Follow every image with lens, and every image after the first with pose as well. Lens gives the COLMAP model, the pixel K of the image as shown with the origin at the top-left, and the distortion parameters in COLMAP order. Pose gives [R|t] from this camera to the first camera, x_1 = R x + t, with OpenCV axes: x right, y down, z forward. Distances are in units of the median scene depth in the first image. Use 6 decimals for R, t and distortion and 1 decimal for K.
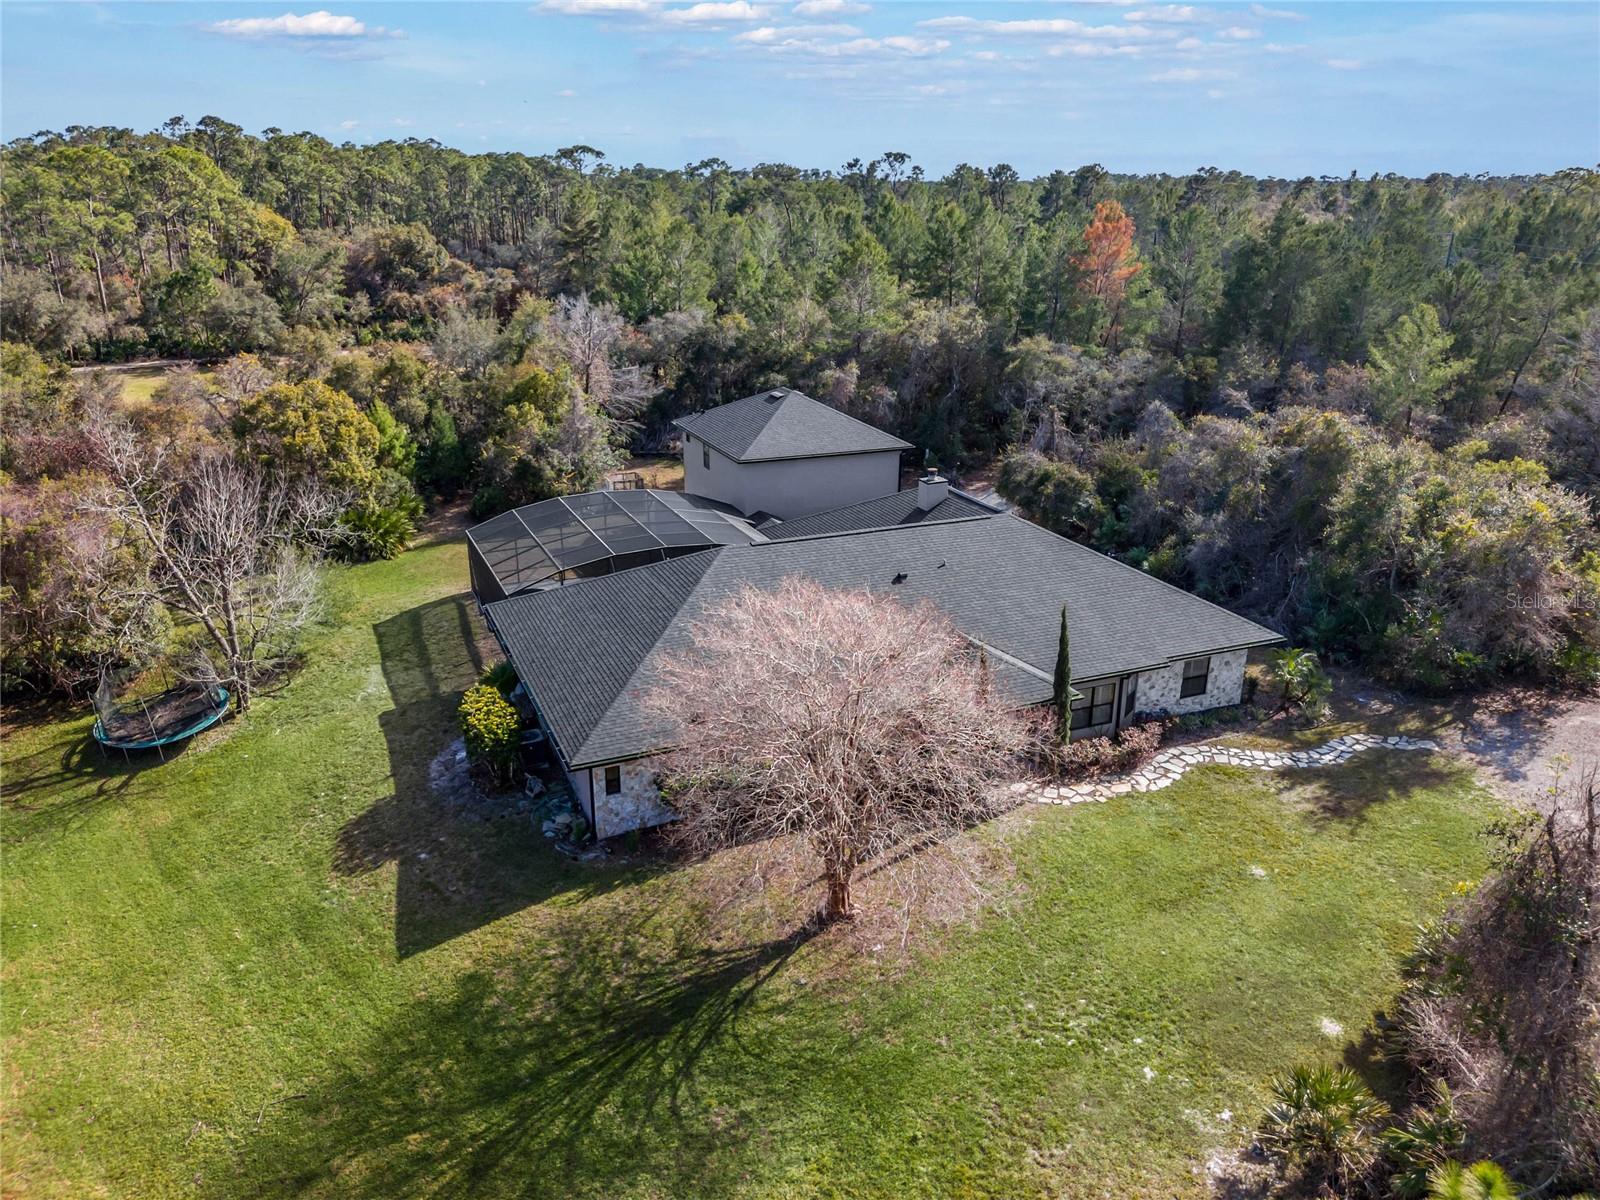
lens RADIAL K [[1196.7, 0, 800.3], [0, 1196.7, 600.9], [0, 0, 1]] dist [0.053149, -0.051876]
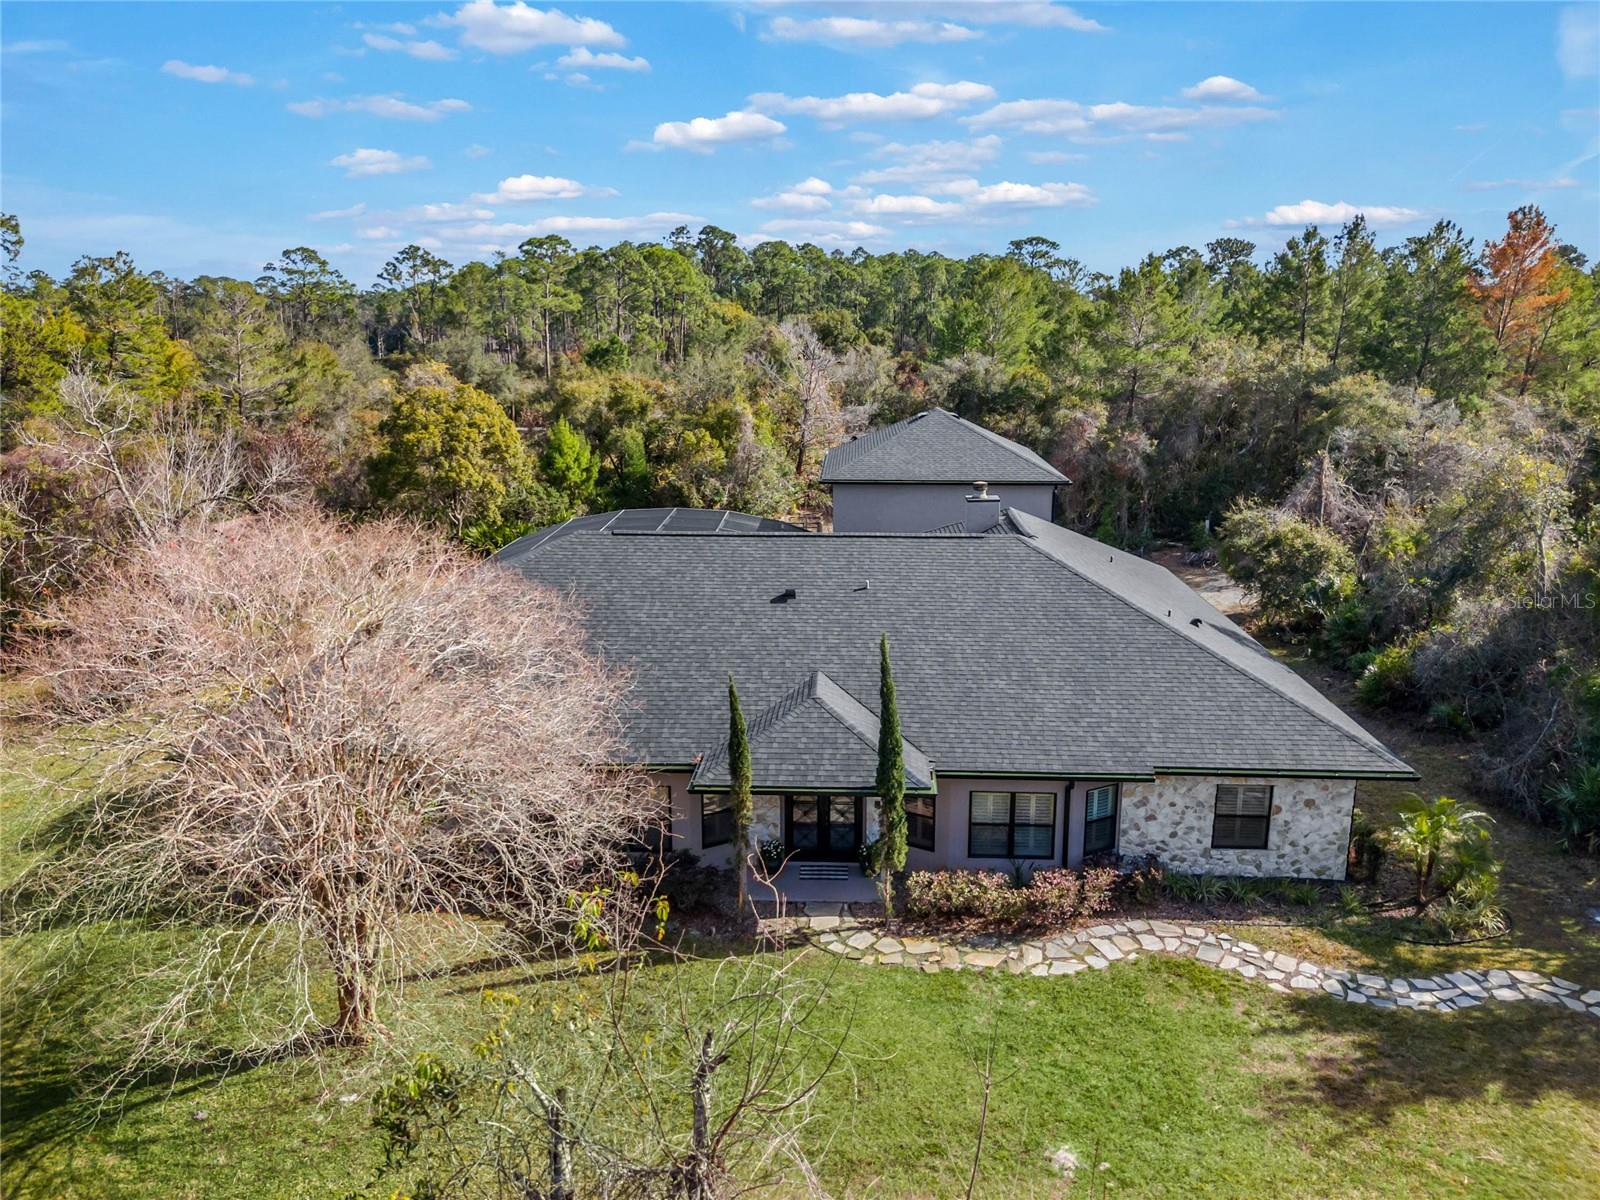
lens RADIAL K [[1196.7, 0, 793.9], [0, 1196.7, 615.0], [0, 0, 1]] dist [0.053149, -0.051876]
pose [[0.897276, 0.099952, -0.430007, 0.385496], [-0.139708, 0.988262, -0.061807, 0.033792], [0.418782, 0.115533, 0.900708, 0.368917]]
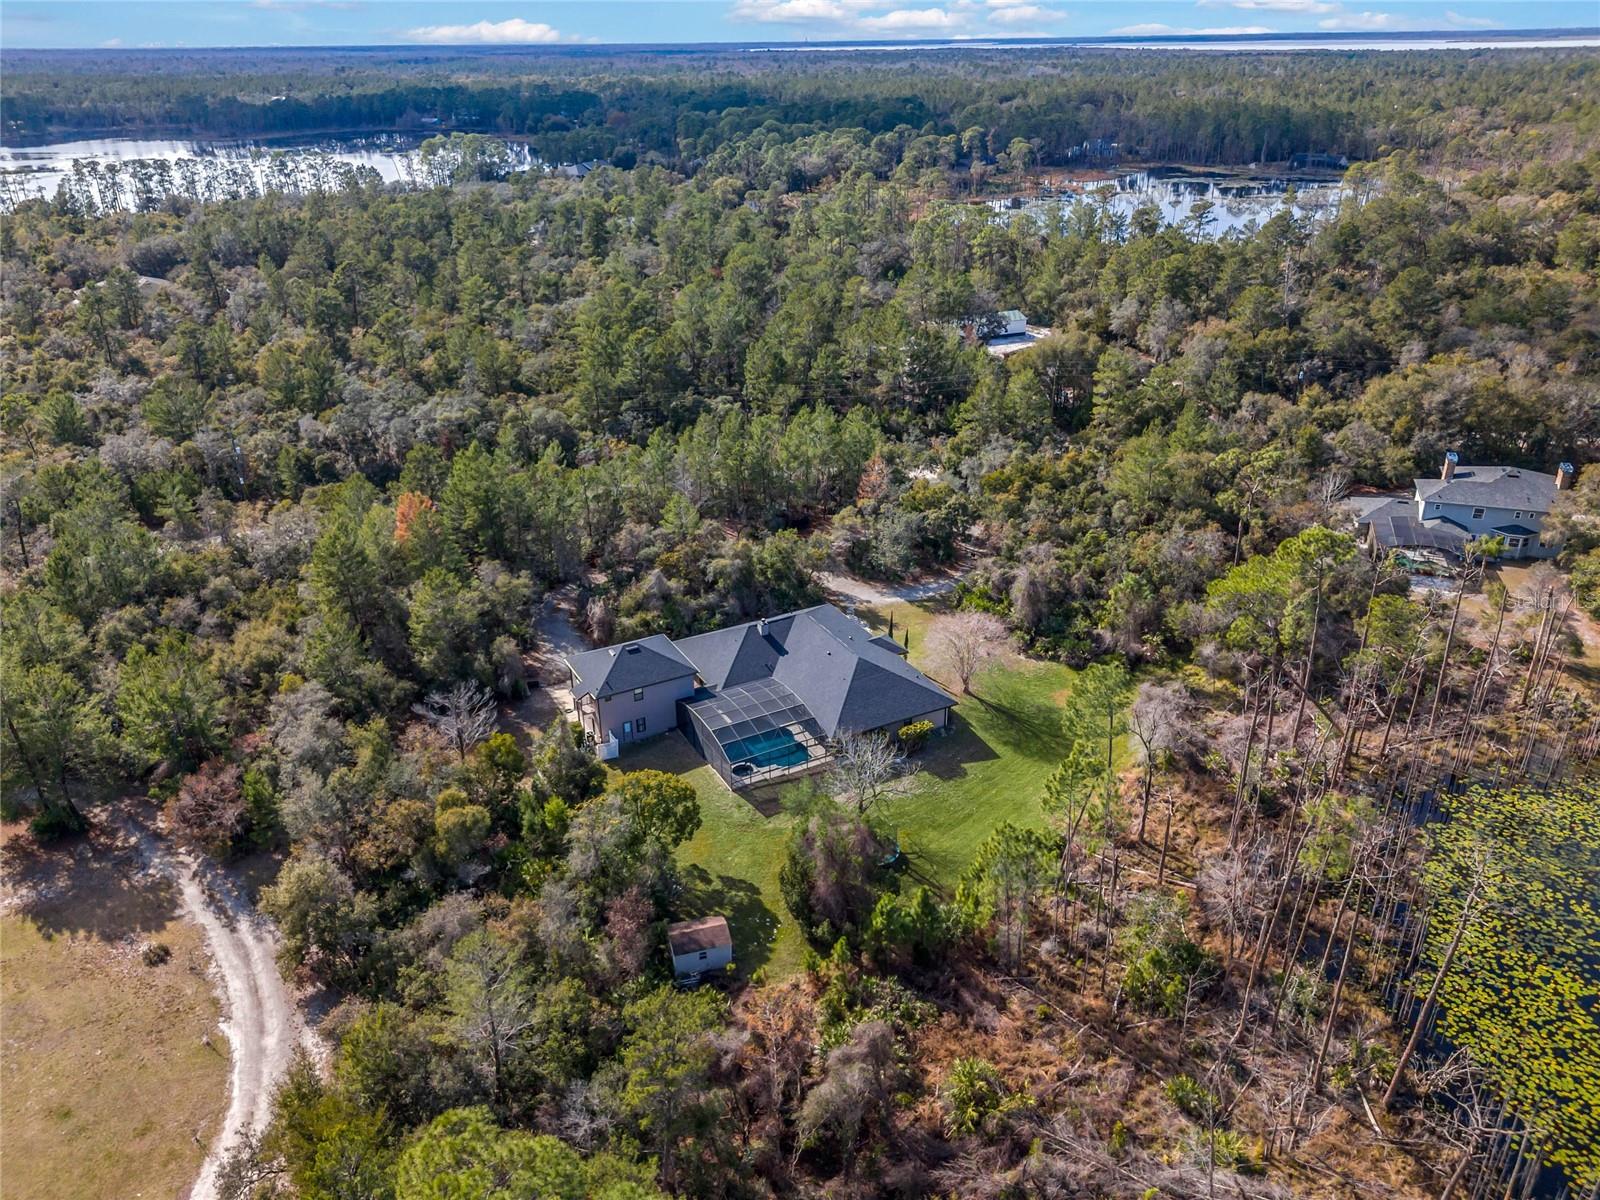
lens RADIAL K [[1196.7, 0, 806.2], [0, 1196.7, 591.0], [0, 0, 1]] dist [0.053149, -0.051876]
pose [[-0.085950, -0.422811, 0.902133, -2.528732], [0.328509, 0.842818, 0.426310, -1.417816], [-0.940582, 0.333000, 0.066457, 0.858986]]
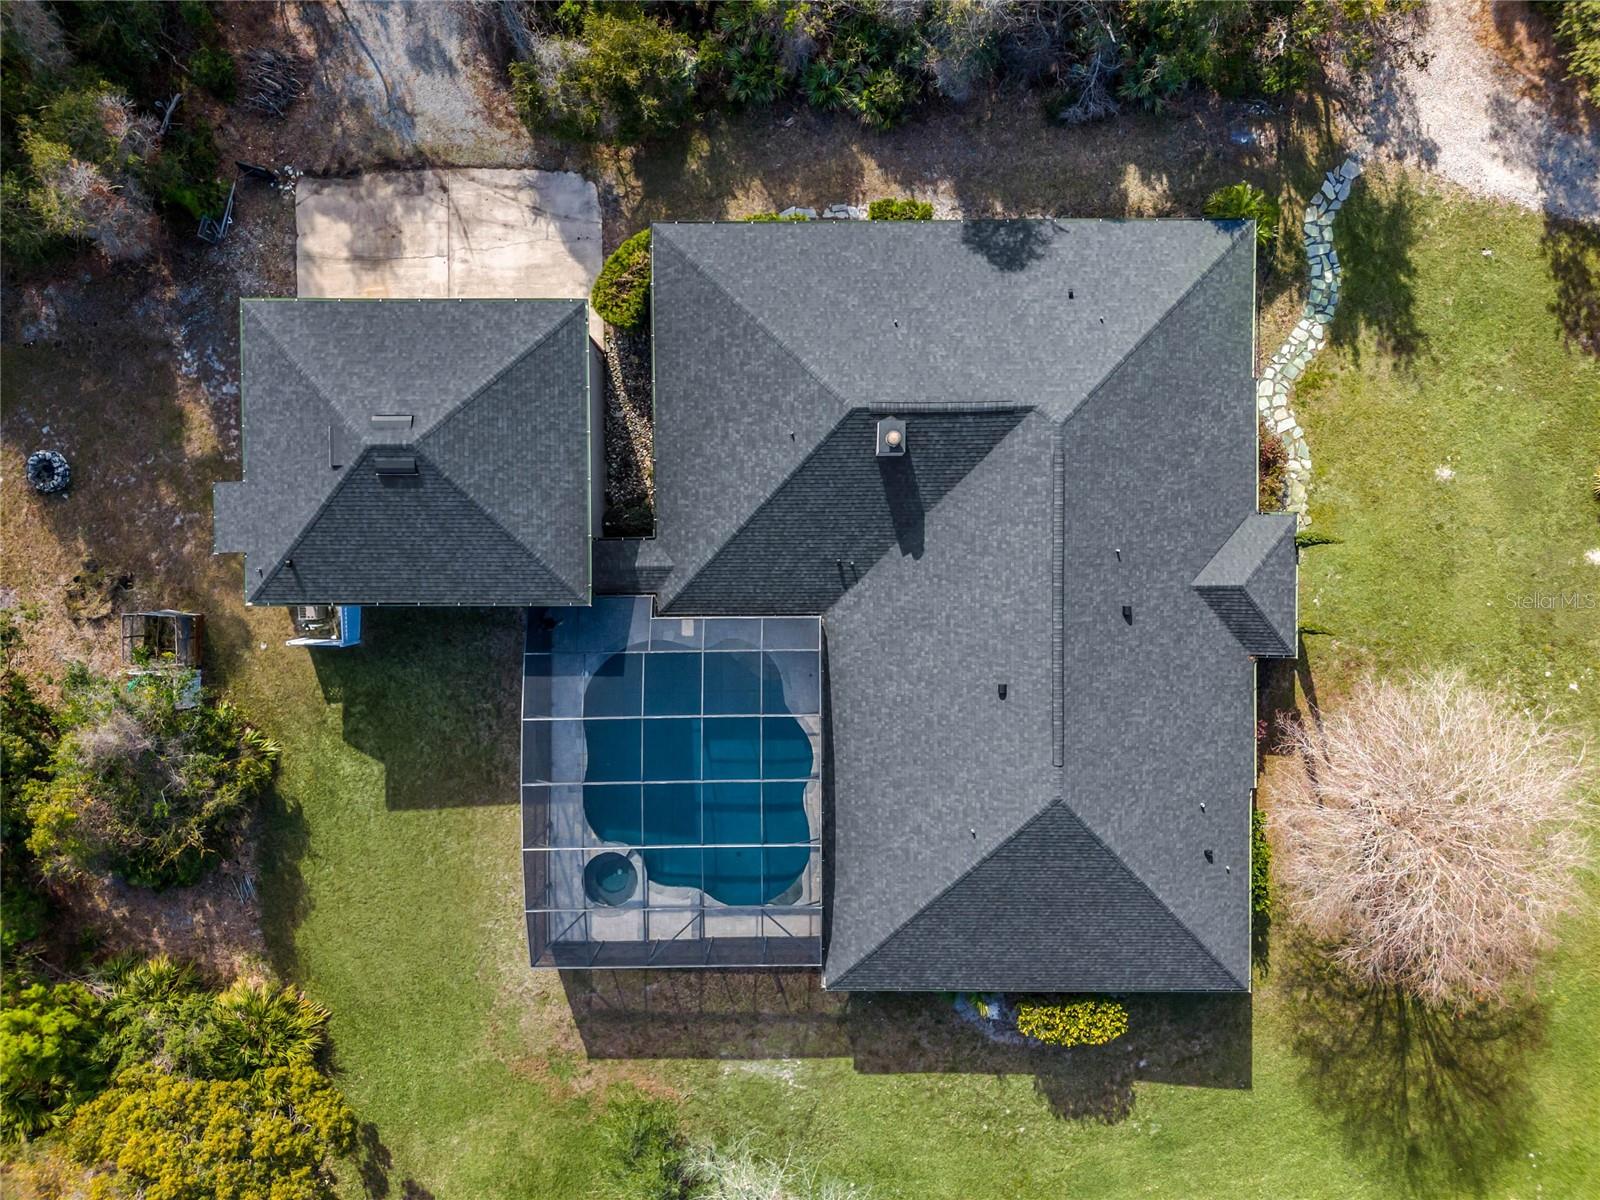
lens RADIAL K [[1196.7, 0, 797.8], [0, 1196.7, 598.4], [0, 0, 1]] dist [0.053149, -0.051876]
pose [[0.393636, -0.918863, -0.027221, 0.020547], [0.303880, 0.102120, 0.947221, -0.954409], [-0.867587, -0.381132, 0.319423, 0.920470]]
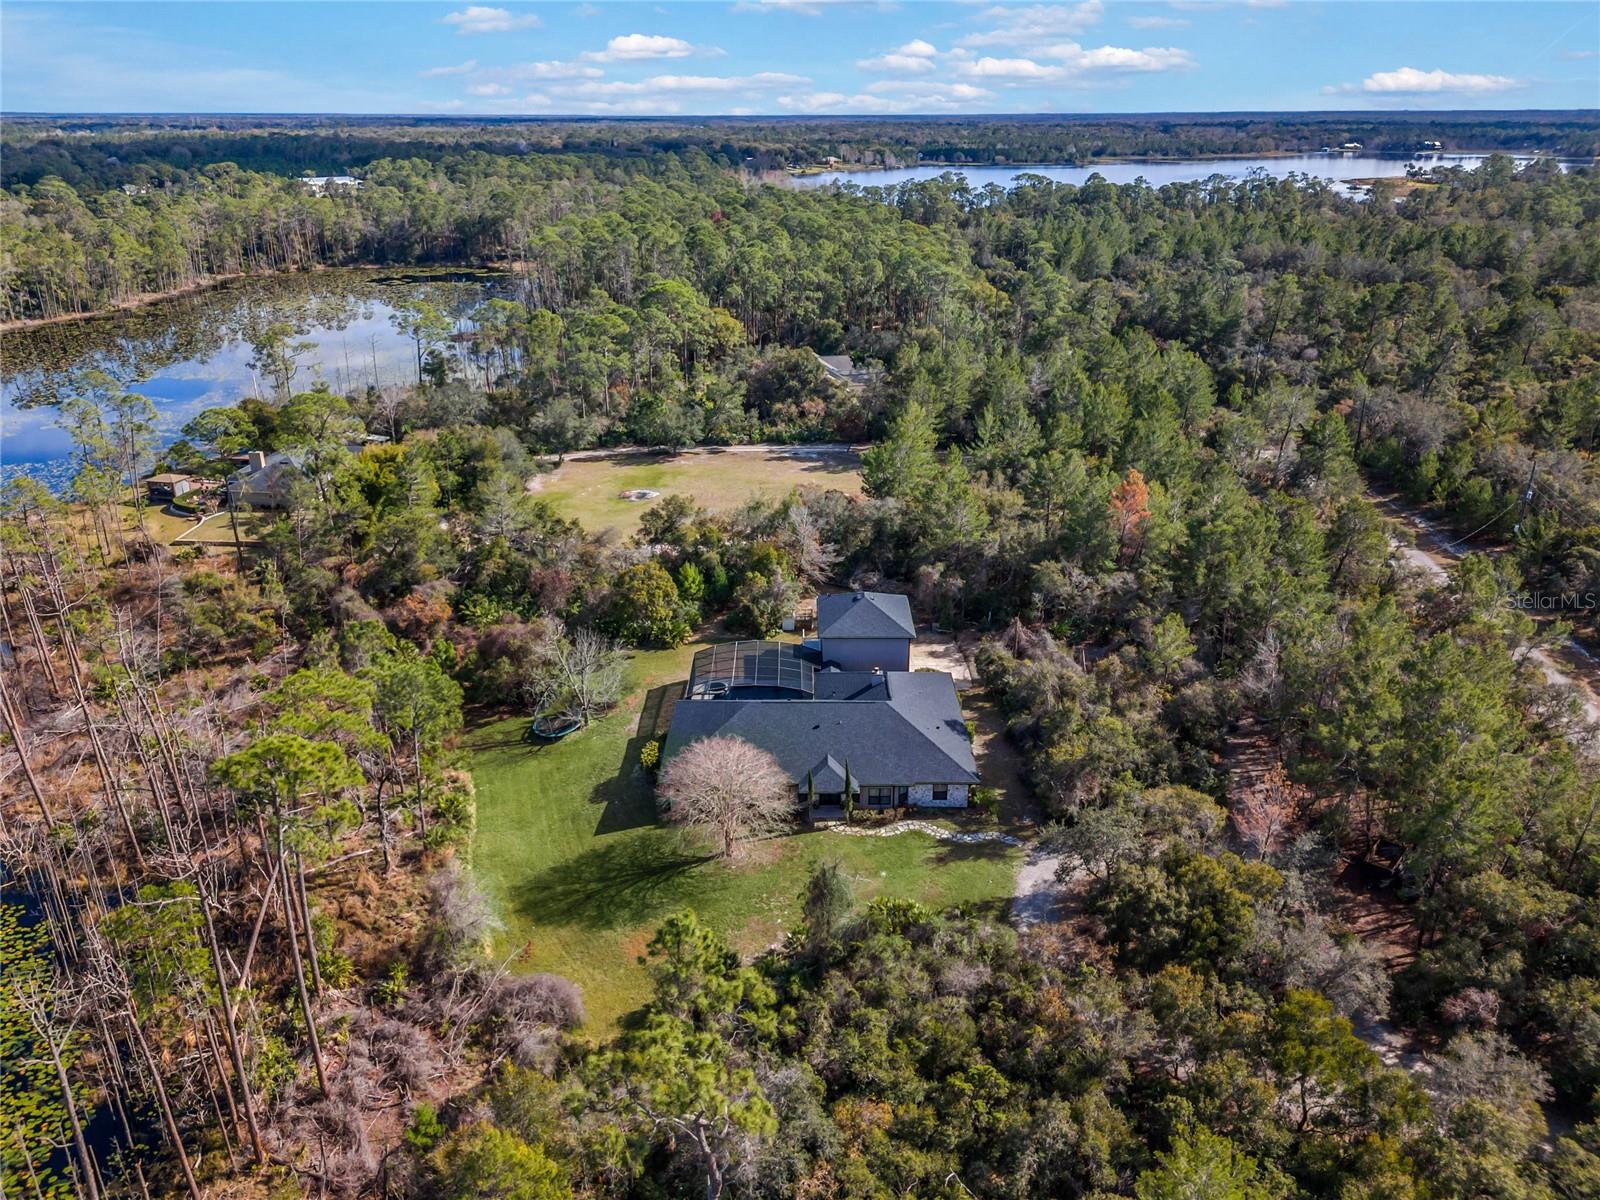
lens RADIAL K [[1196.7, 0, 802.1], [0, 1196.7, 599.8], [0, 0, 1]] dist [0.053149, -0.051876]
pose [[0.919211, 0.146025, -0.365689, 0.887673], [-0.126309, 0.988966, 0.077414, -0.449833], [0.372958, -0.024970, 0.927512, -1.221033]]
